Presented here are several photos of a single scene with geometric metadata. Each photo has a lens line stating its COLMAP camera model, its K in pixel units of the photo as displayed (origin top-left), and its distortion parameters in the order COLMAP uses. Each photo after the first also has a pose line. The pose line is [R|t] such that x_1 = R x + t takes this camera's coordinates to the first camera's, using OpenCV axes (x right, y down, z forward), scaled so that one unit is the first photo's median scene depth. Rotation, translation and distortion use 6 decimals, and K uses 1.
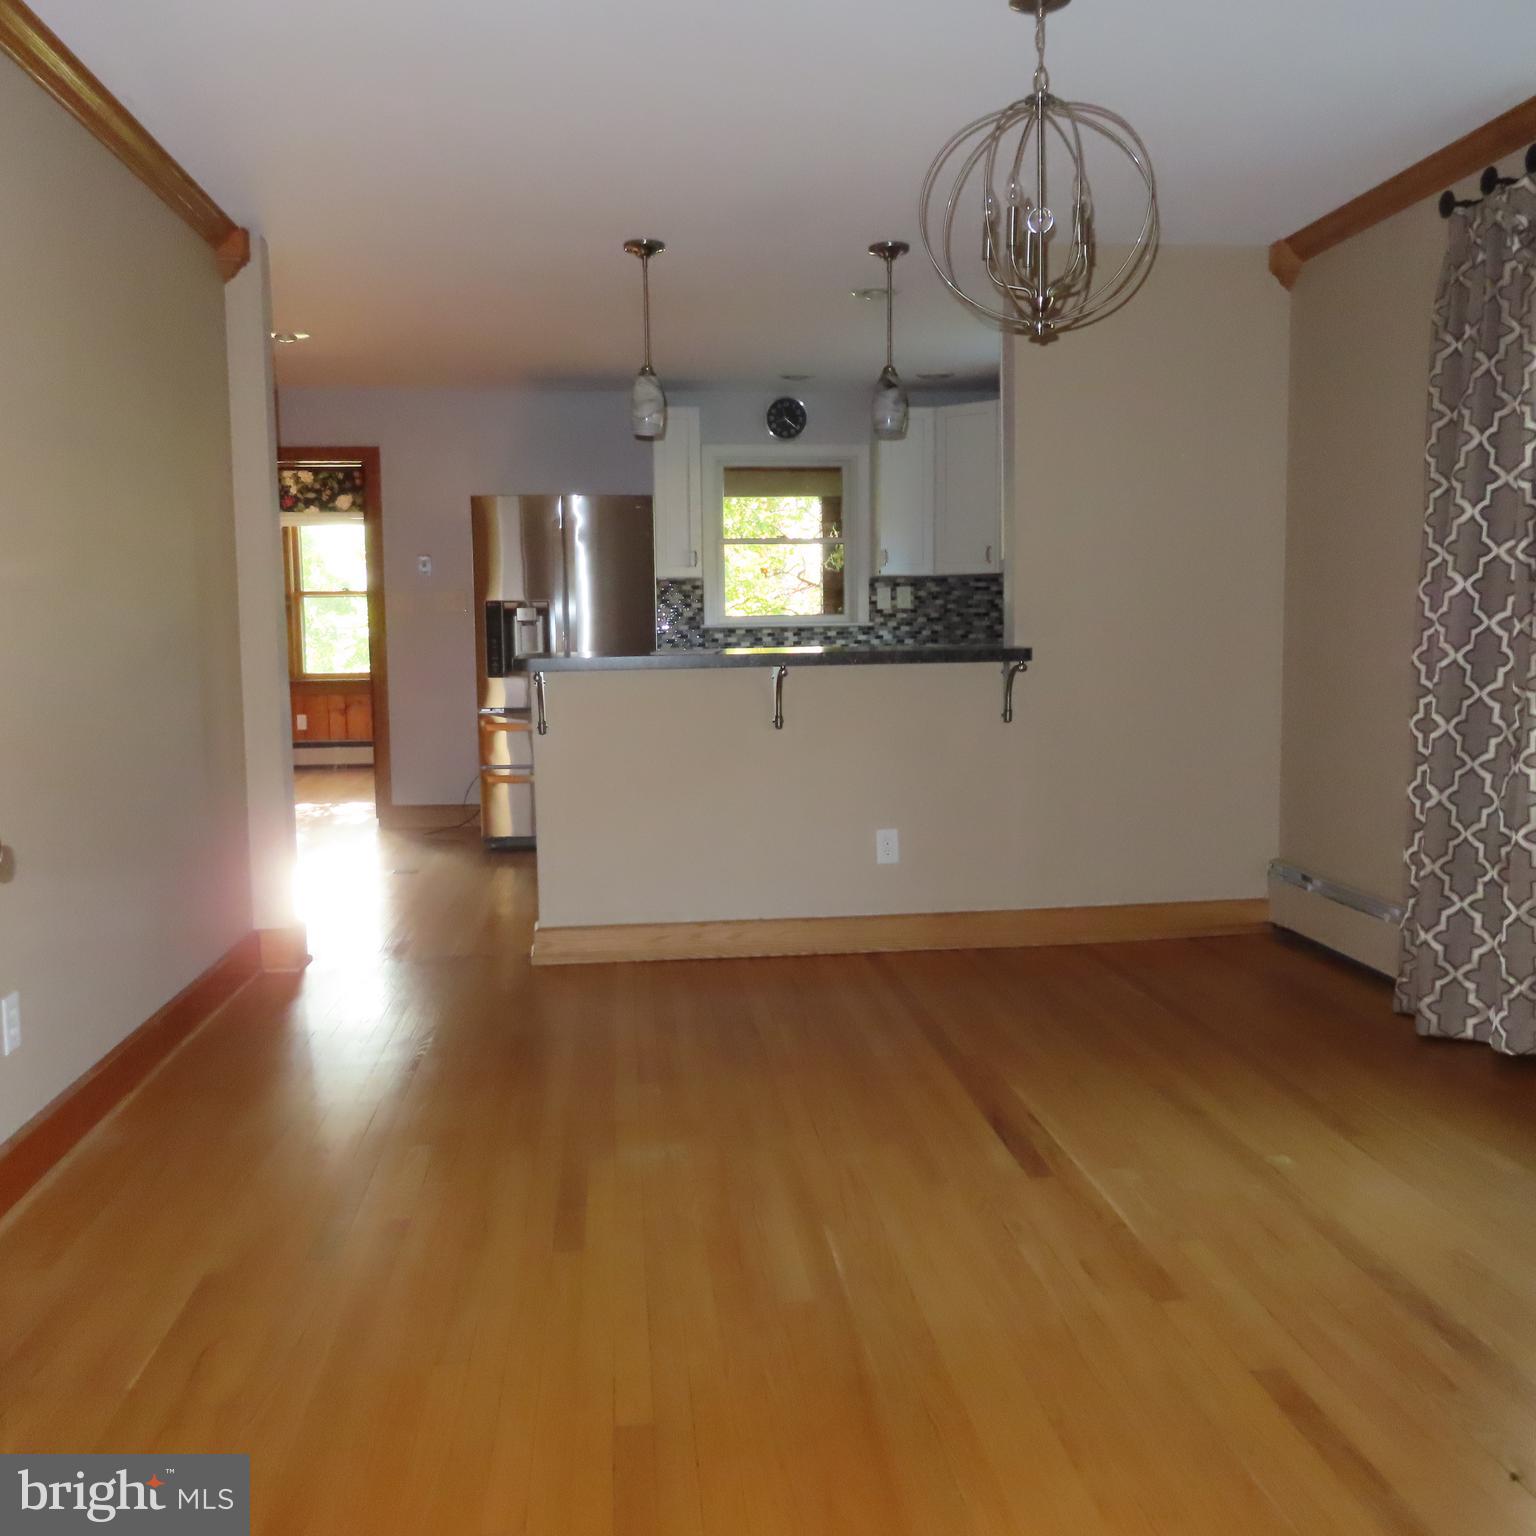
lens RADIAL K [[1466.1, 0, 771.3], [0, 1466.1, 775.5], [0, 0, 1]] dist [-0.007483, 0.000000]
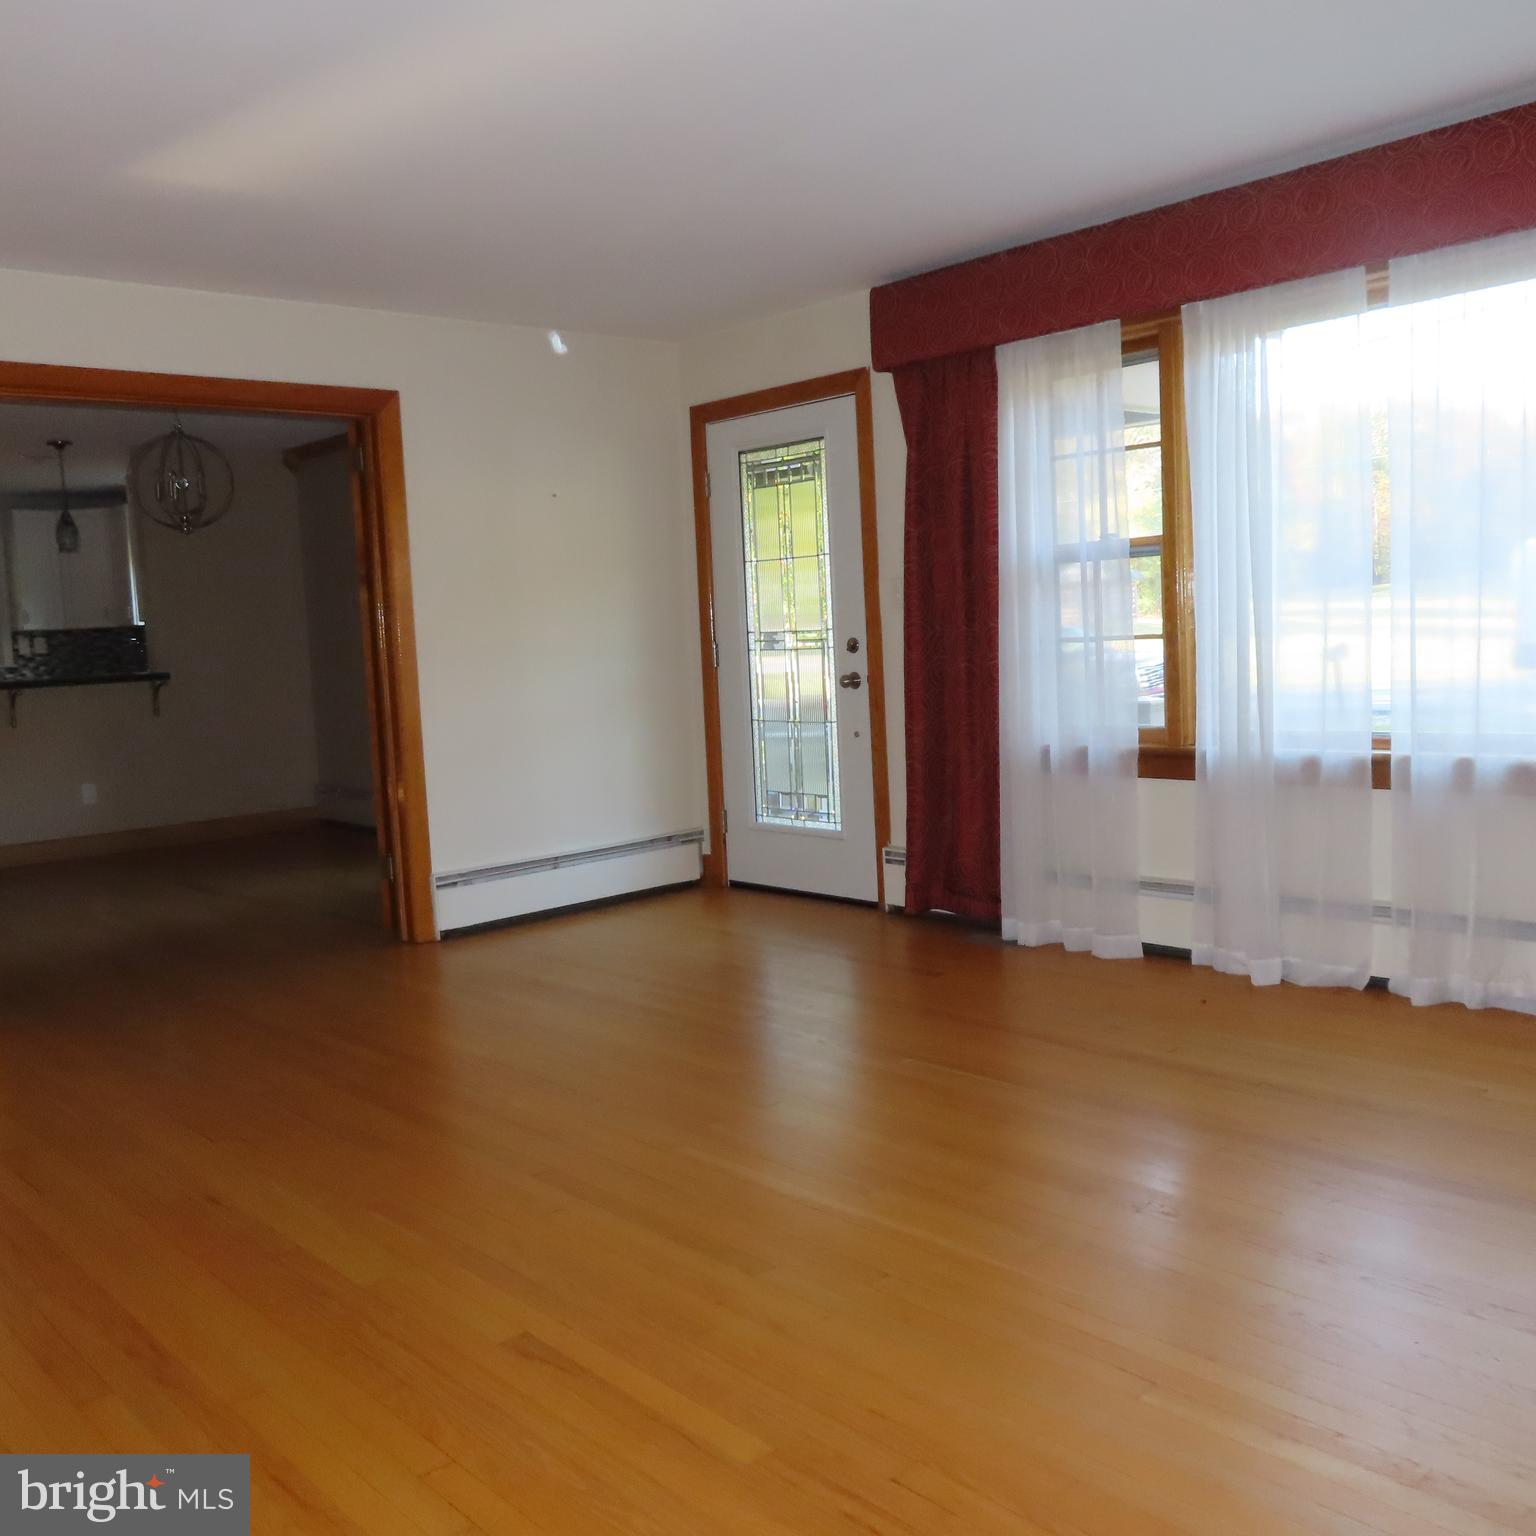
lens RADIAL K [[1466.1, 0, 774.8], [0, 1466.1, 770.6], [0, 0, 1]] dist [-0.007483, 0.000000]
pose [[0.809161, -0.081782, 0.581867, -0.159967], [0.097230, 0.995251, 0.004673, 0.055881], [-0.579486, 0.052793, 0.813270, -0.509244]]
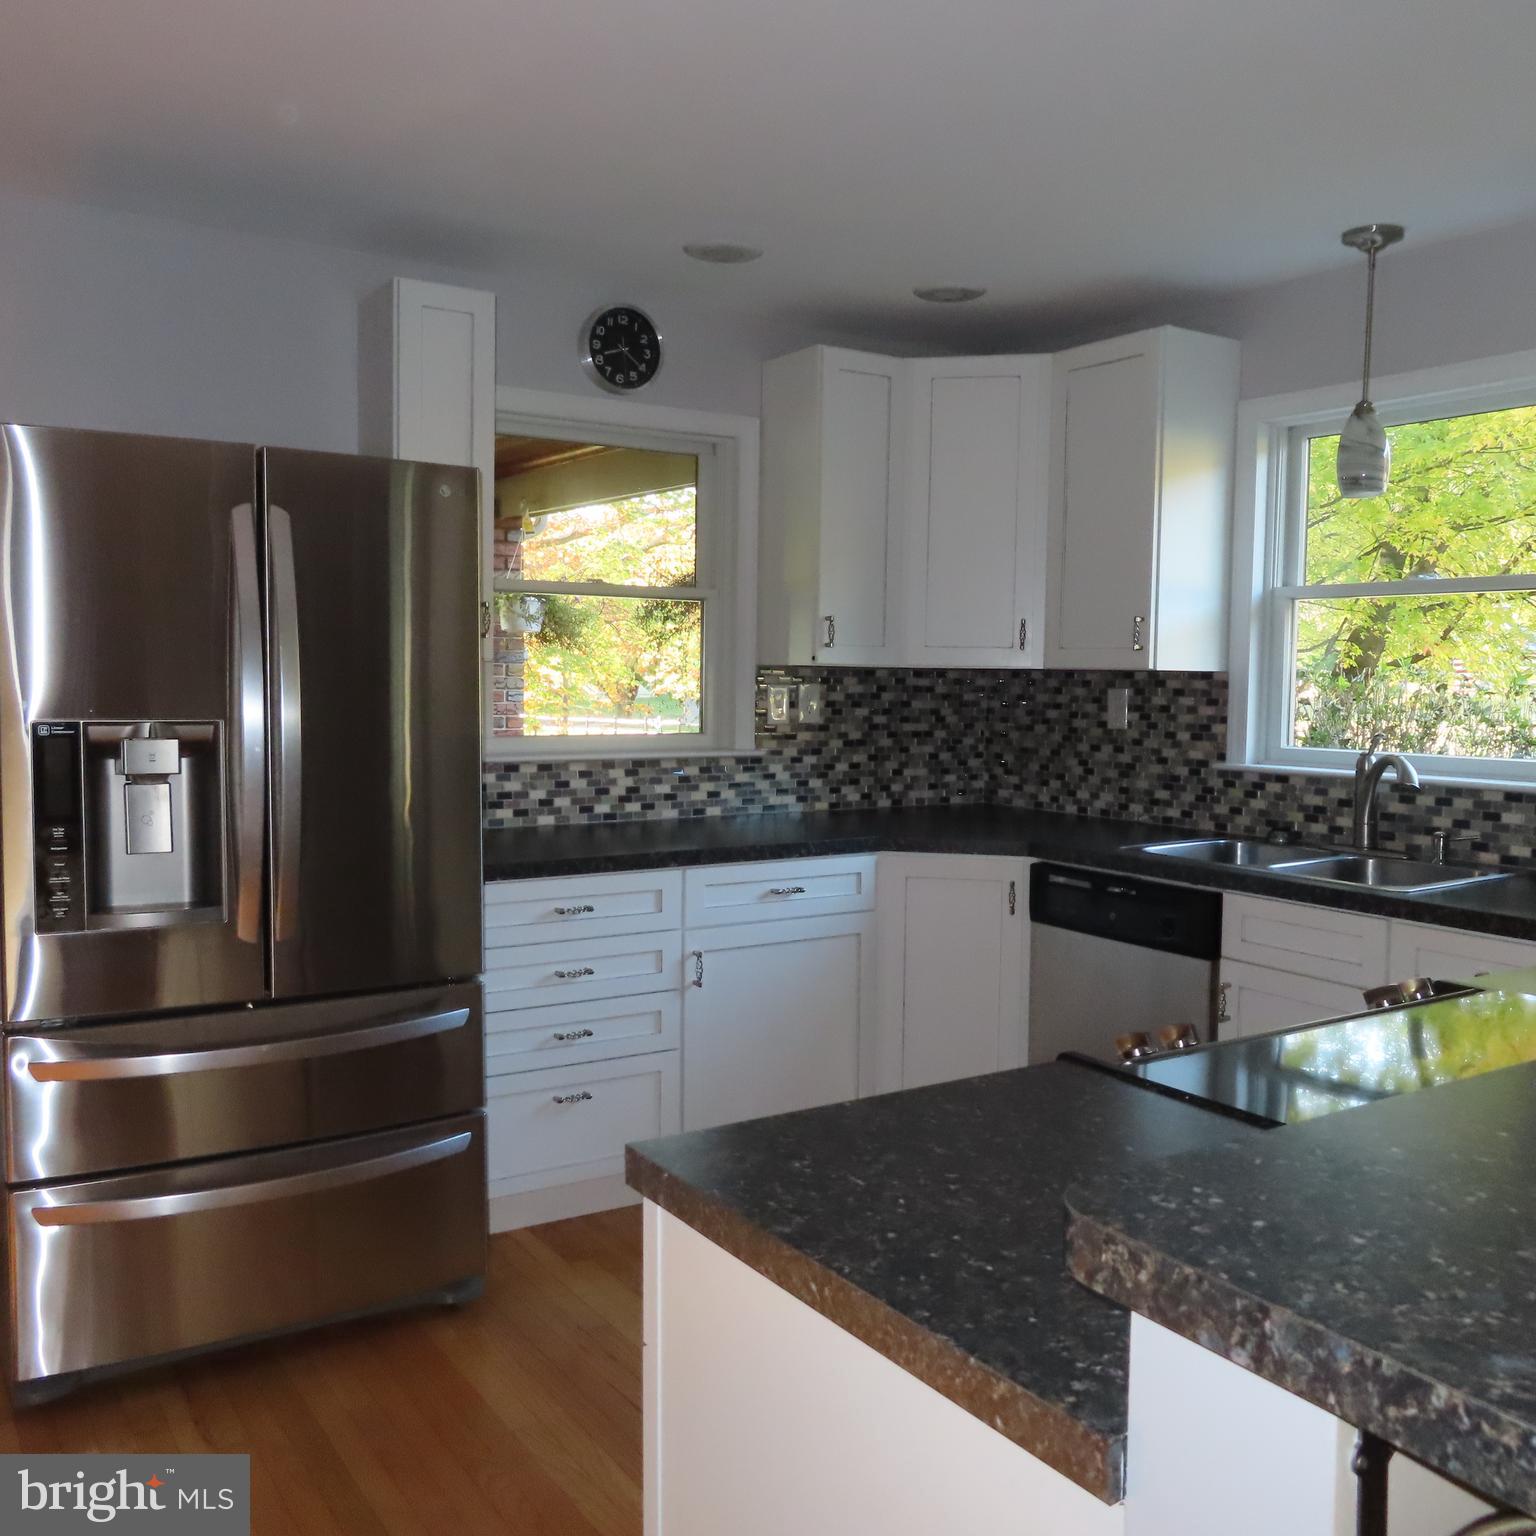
lens RADIAL K [[1466.1, 0, 767.2], [0, 1466.1, 770.5], [0, 0, 1]] dist [-0.007483, 0.000000]
pose [[0.890662, -0.007480, 0.454604, -0.171870], [0.024679, 0.999186, -0.031910, -0.079534], [-0.453995, 0.039640, 0.890122, 0.522824]]
